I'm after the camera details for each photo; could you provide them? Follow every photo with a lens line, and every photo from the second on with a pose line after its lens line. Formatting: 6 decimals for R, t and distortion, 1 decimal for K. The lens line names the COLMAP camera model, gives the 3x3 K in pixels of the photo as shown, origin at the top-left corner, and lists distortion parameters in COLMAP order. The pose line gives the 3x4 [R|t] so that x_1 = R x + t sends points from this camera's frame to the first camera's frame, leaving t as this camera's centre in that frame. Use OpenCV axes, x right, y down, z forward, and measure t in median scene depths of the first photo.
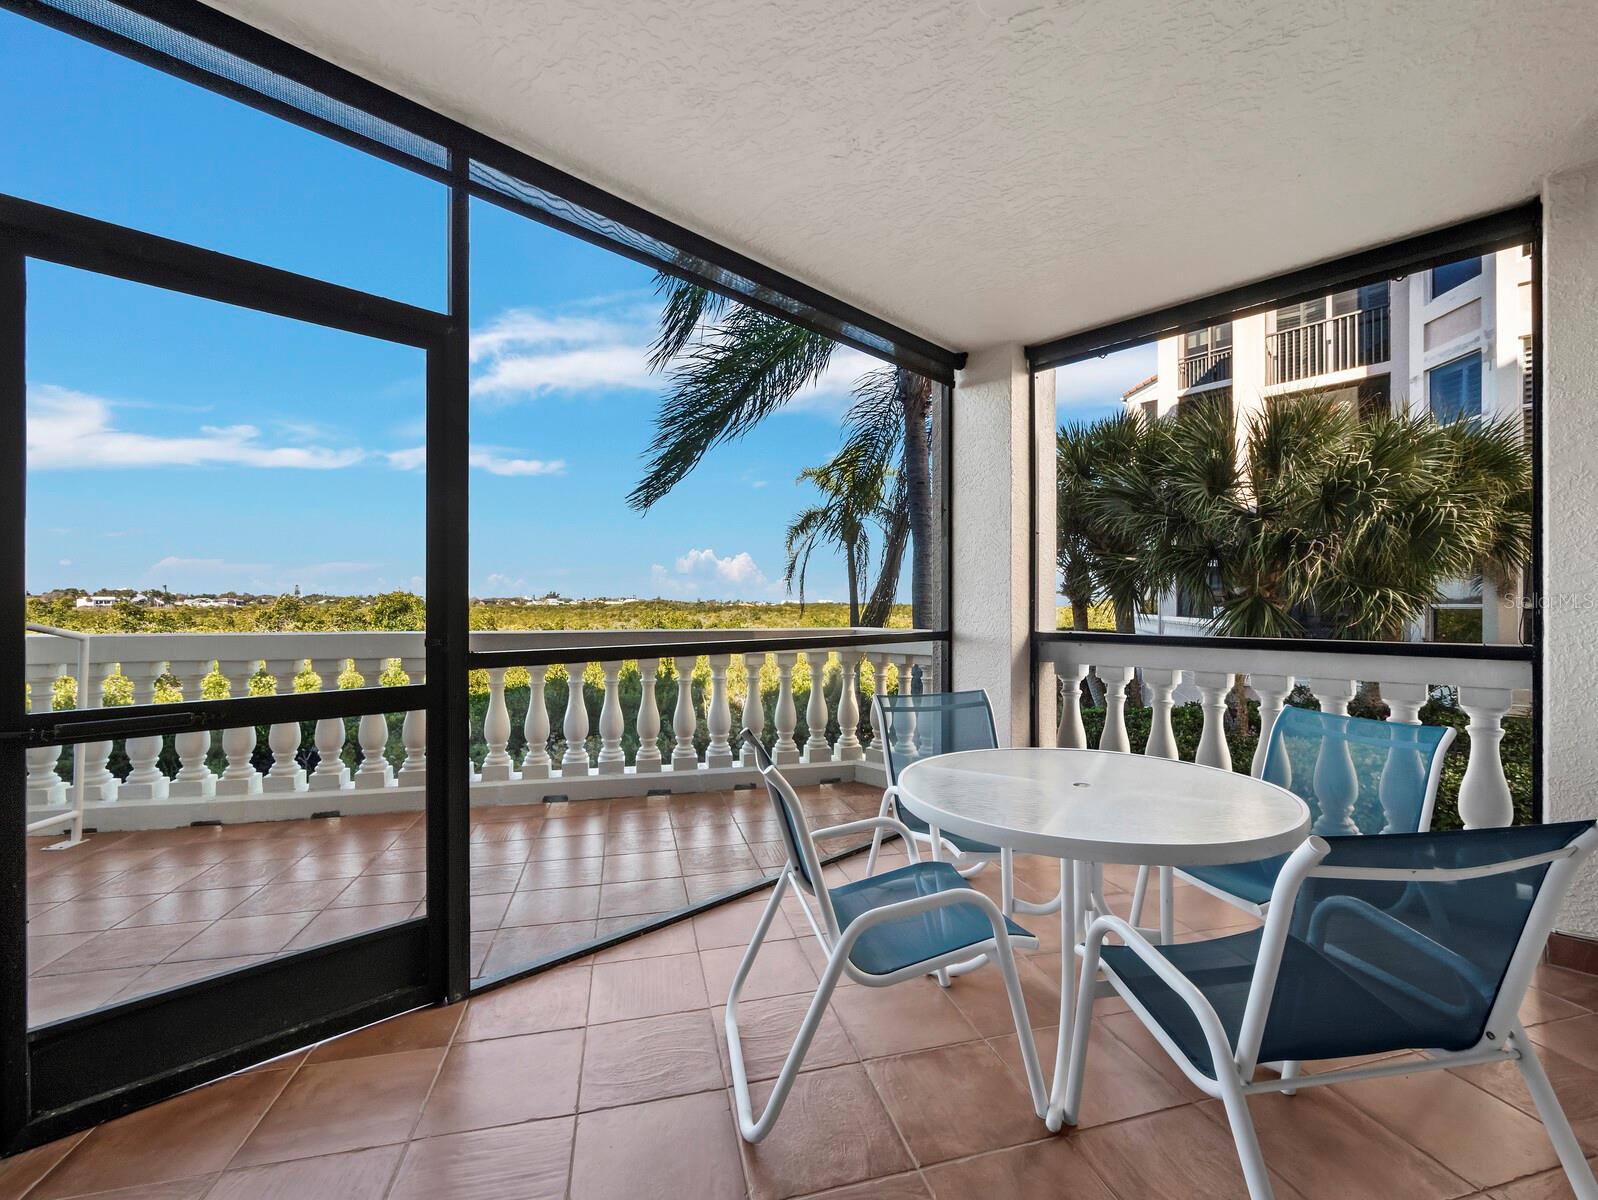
lens RADIAL K [[653.2, 0, 795.2], [0, 653.2, 600.1], [0, 0, 1]] dist [0.003196, 0.000166]
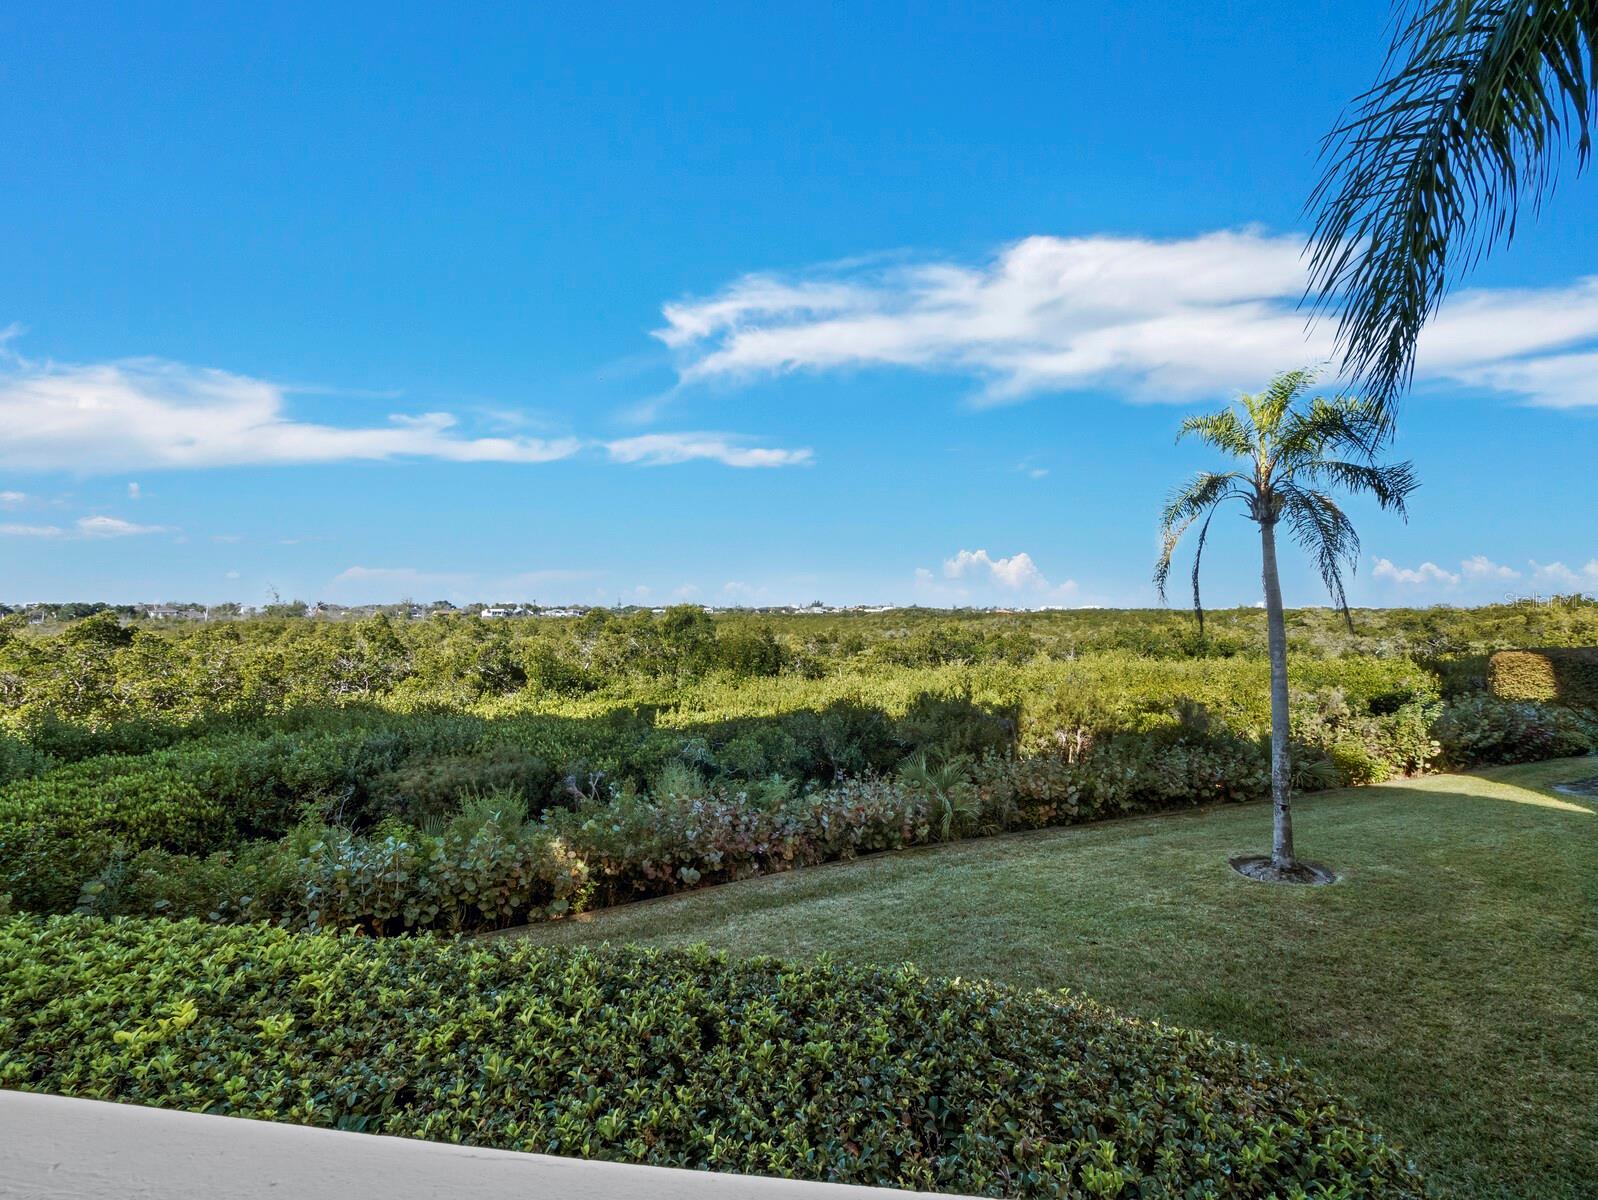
lens RADIAL K [[653.2, 0, 795.3], [0, 653.2, 600.0], [0, 0, 1]] dist [0.003196, 0.000166]
pose [[0.919566, -0.013766, -0.392694, -0.043569], [0.009390, 0.999871, -0.013064, -0.002359], [0.392823, 0.008326, 0.919576, 0.234017]]
